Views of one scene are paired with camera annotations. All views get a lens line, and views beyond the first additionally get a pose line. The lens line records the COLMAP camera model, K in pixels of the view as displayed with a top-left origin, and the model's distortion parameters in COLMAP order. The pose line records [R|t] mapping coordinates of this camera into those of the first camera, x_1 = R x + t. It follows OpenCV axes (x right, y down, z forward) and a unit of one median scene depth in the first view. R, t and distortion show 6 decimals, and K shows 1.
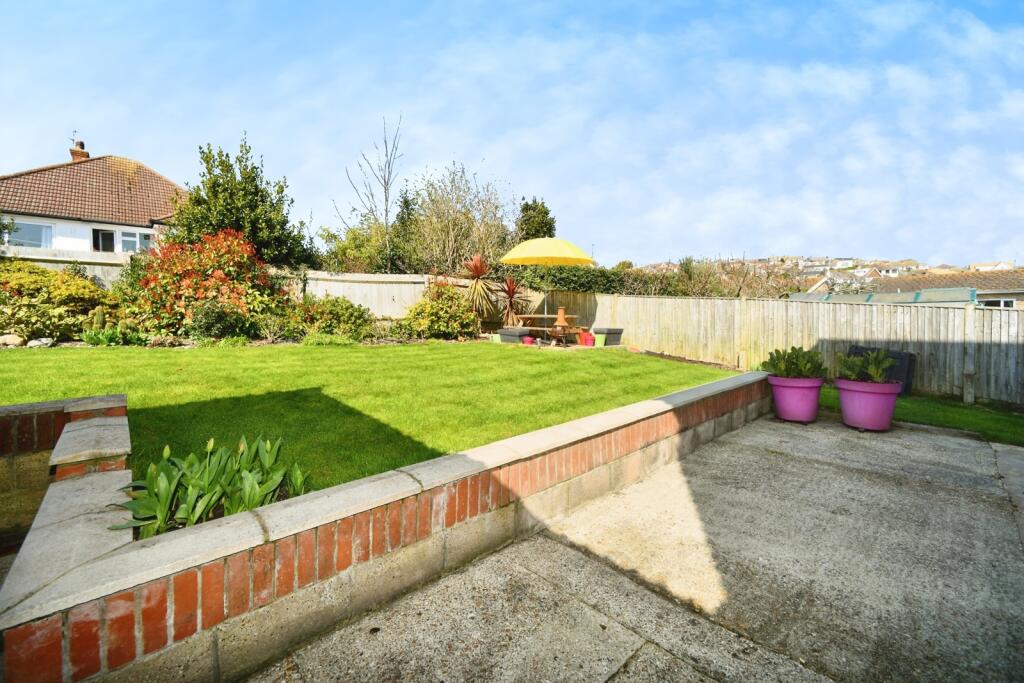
lens RADIAL K [[420.8, 0, 508.7], [0, 420.8, 318.5], [0, 0, 1]] dist [-0.001264, 0.000098]
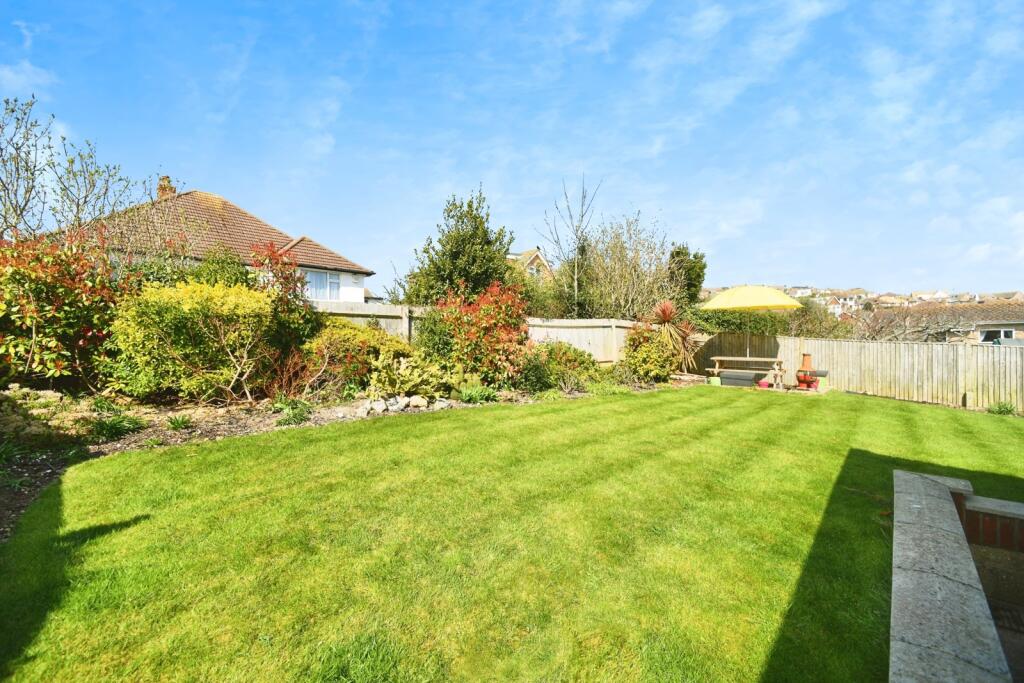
lens RADIAL K [[420.8, 0, 511.0], [0, 420.8, 341.9], [0, 0, 1]] dist [-0.001264, 0.000098]
pose [[0.997681, -0.008406, 0.067538, -0.594968], [0.009210, 0.999890, -0.011607, -0.043361], [-0.067433, 0.012202, 0.997649, -0.019847]]
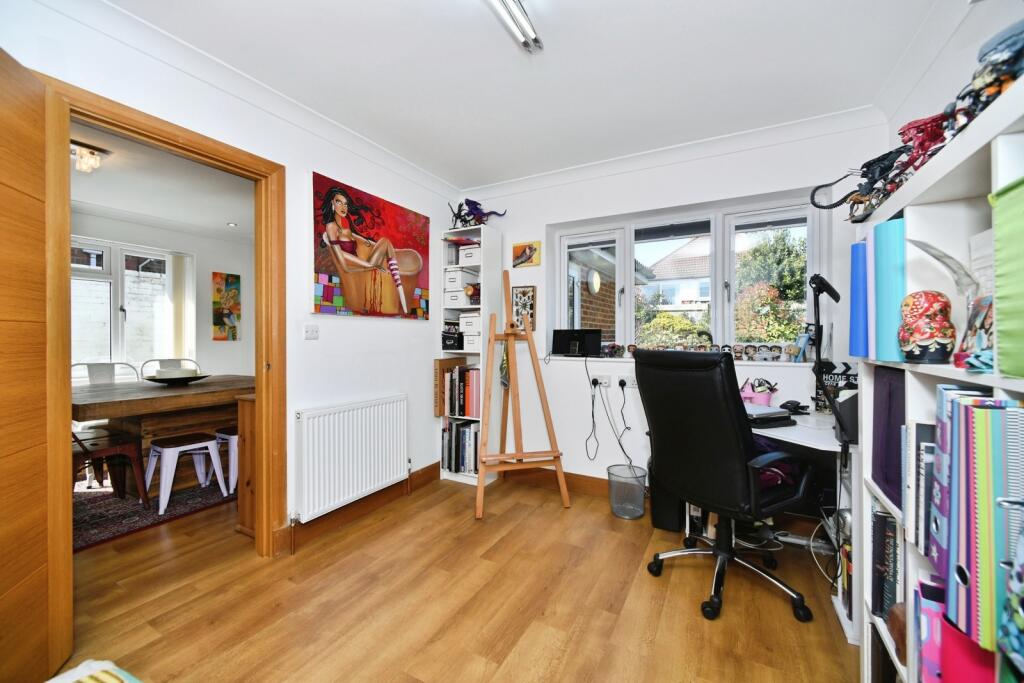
lens RADIAL K [[420.8, 0, 511.5], [0, 420.8, 338.8], [0, 0, 1]] dist [-0.001264, 0.000098]
pose [[0.348612, 0.000444, -0.937267, 0.364990], [-0.011526, 0.999926, -0.003813, 0.005926], [0.937196, 0.012132, 0.348591, -0.294974]]
